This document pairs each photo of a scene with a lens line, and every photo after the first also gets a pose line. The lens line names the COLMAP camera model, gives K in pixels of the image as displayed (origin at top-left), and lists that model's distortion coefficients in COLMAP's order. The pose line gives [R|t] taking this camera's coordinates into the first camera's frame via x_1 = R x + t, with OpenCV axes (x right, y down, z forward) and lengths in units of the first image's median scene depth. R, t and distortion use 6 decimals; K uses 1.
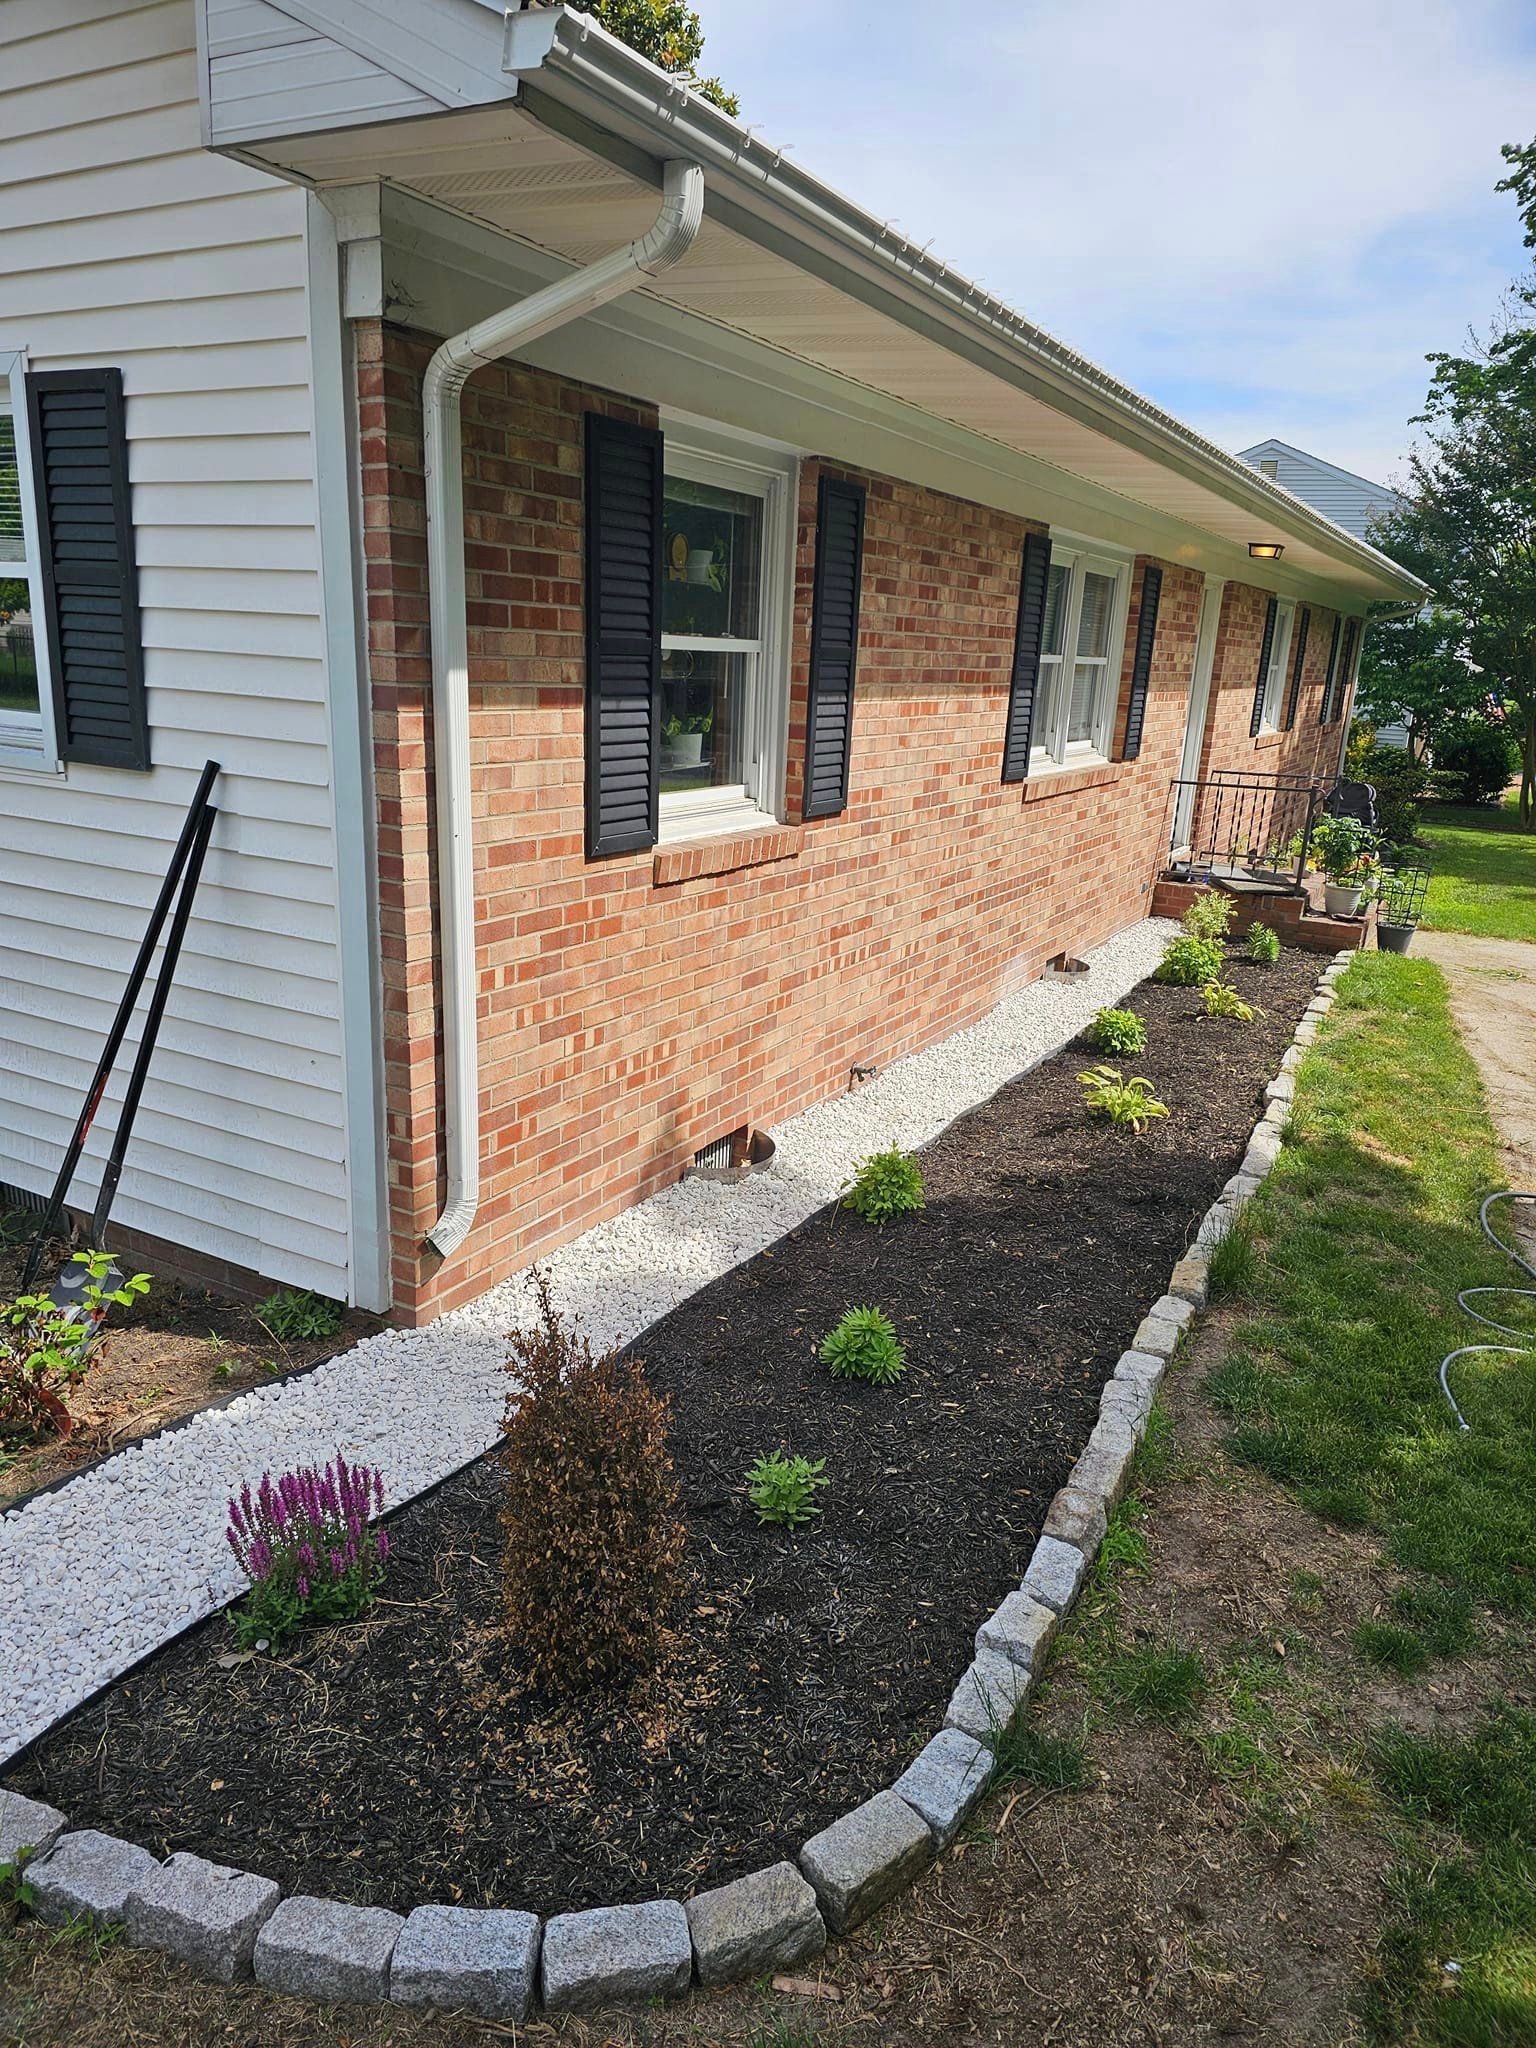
lens RADIAL K [[1397.4, 0, 768.8], [0, 1397.4, 1040.7], [0, 0, 1]] dist [0.101085, -0.111362]
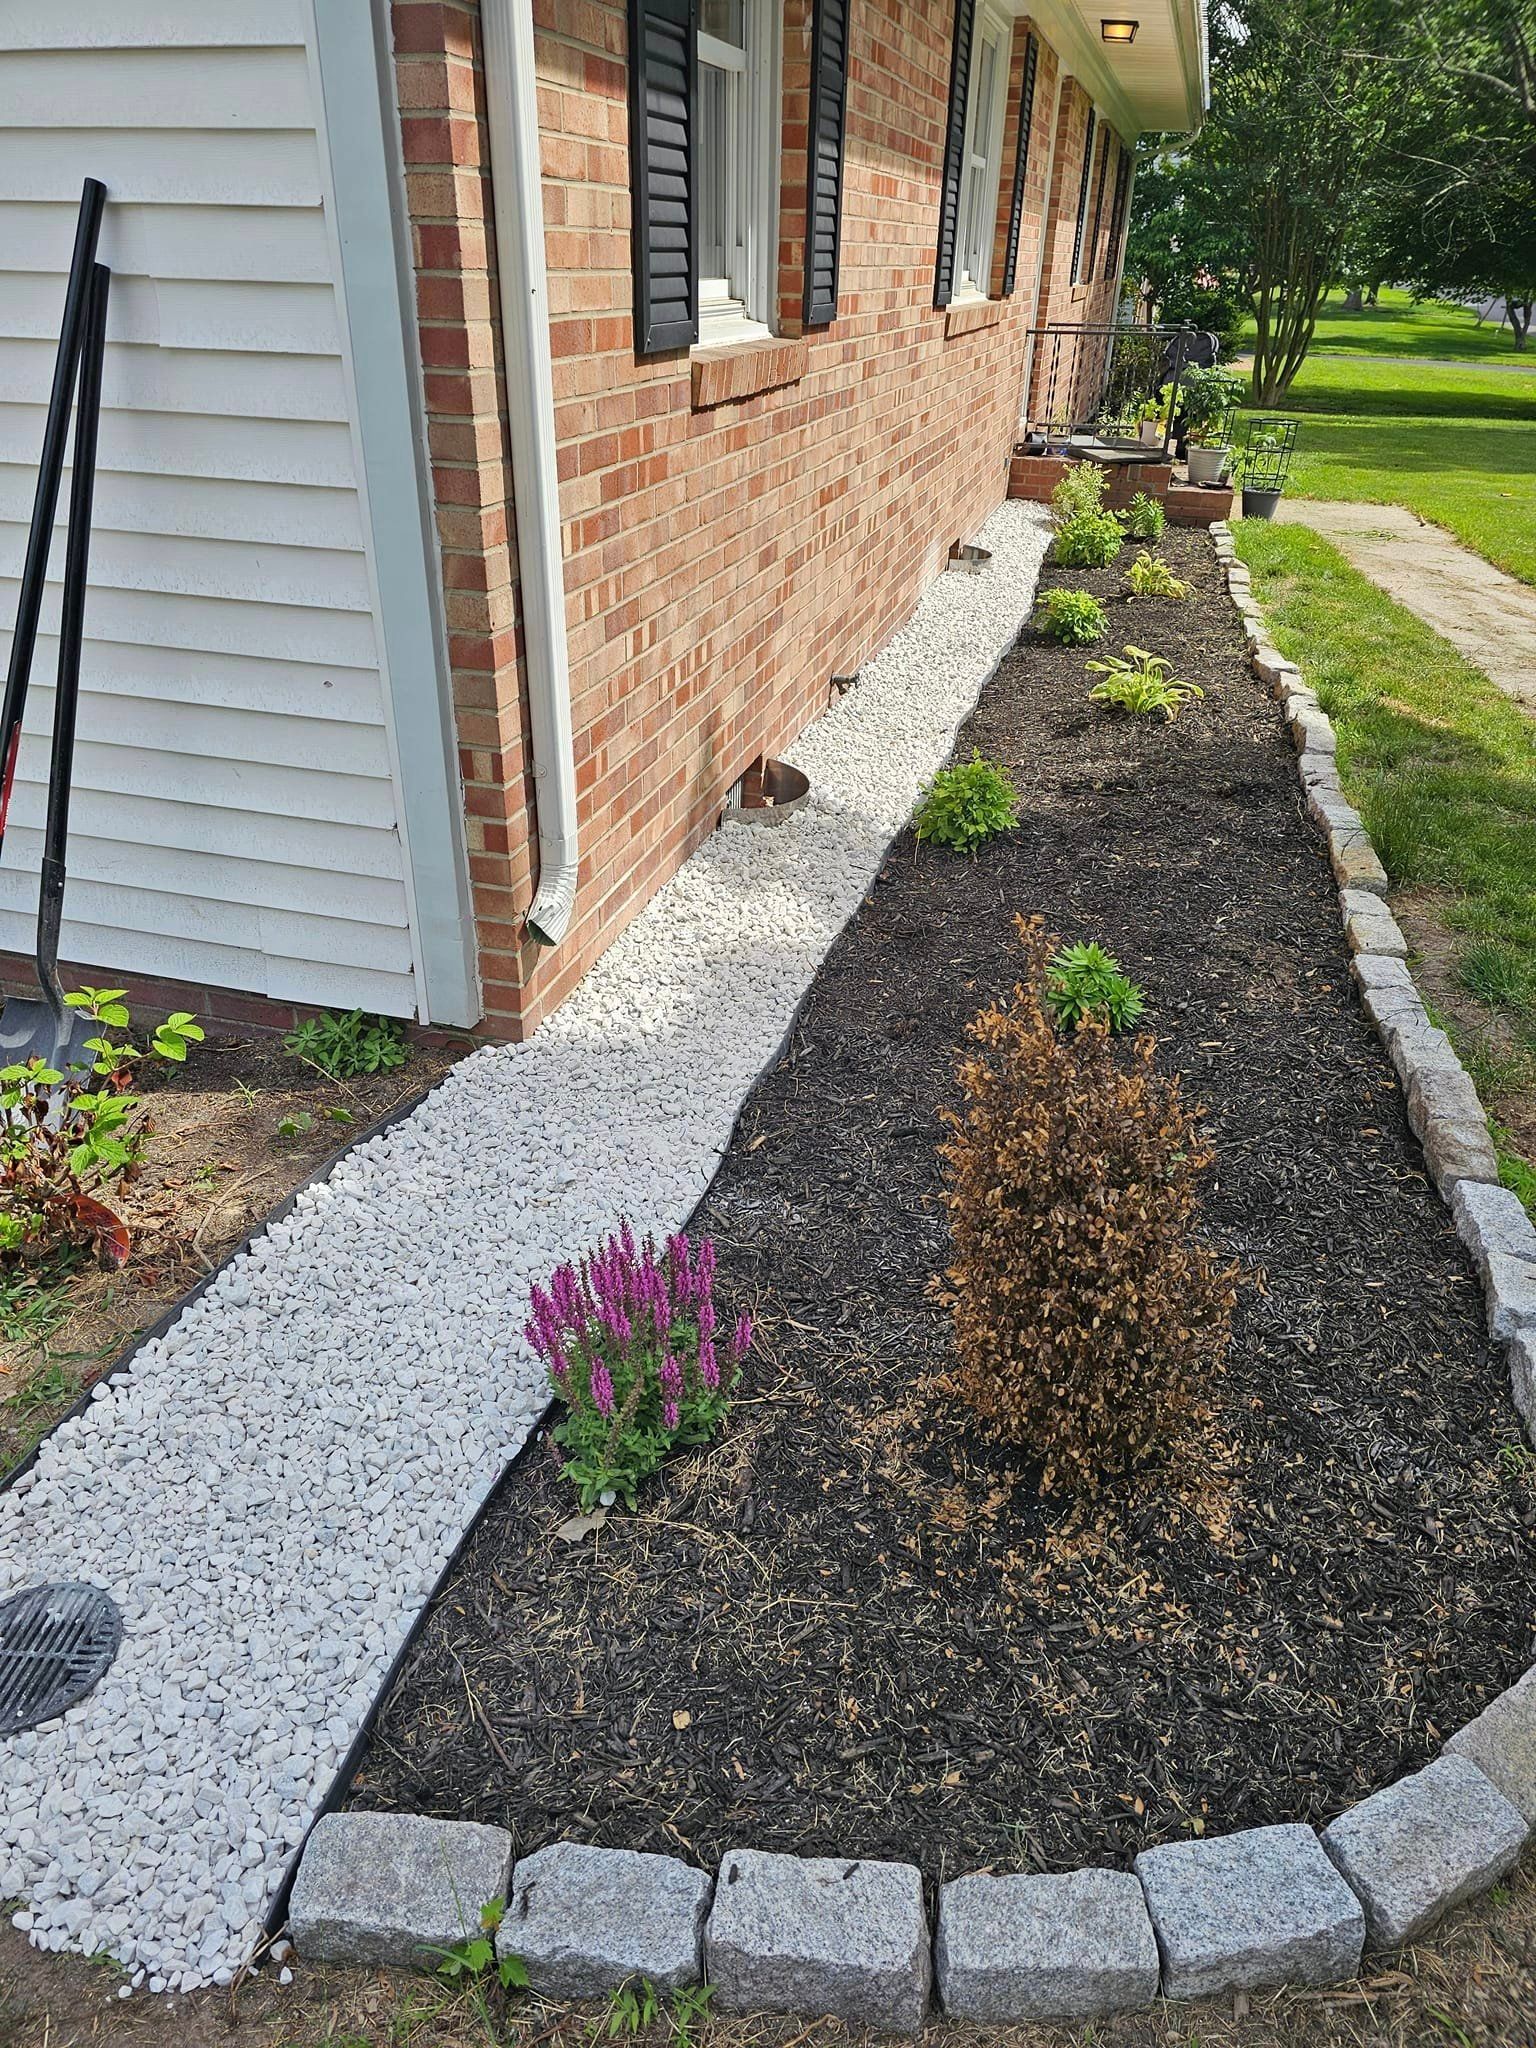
lens RADIAL K [[1397.4, 0, 768.8], [0, 1397.4, 1040.7], [0, 0, 1]] dist [0.101085, -0.111362]
pose [[0.972342, -0.133187, 0.191865, -0.248035], [0.084005, 0.965929, 0.244795, 0.029746], [-0.217931, -0.221907, 0.950402, 0.244702]]
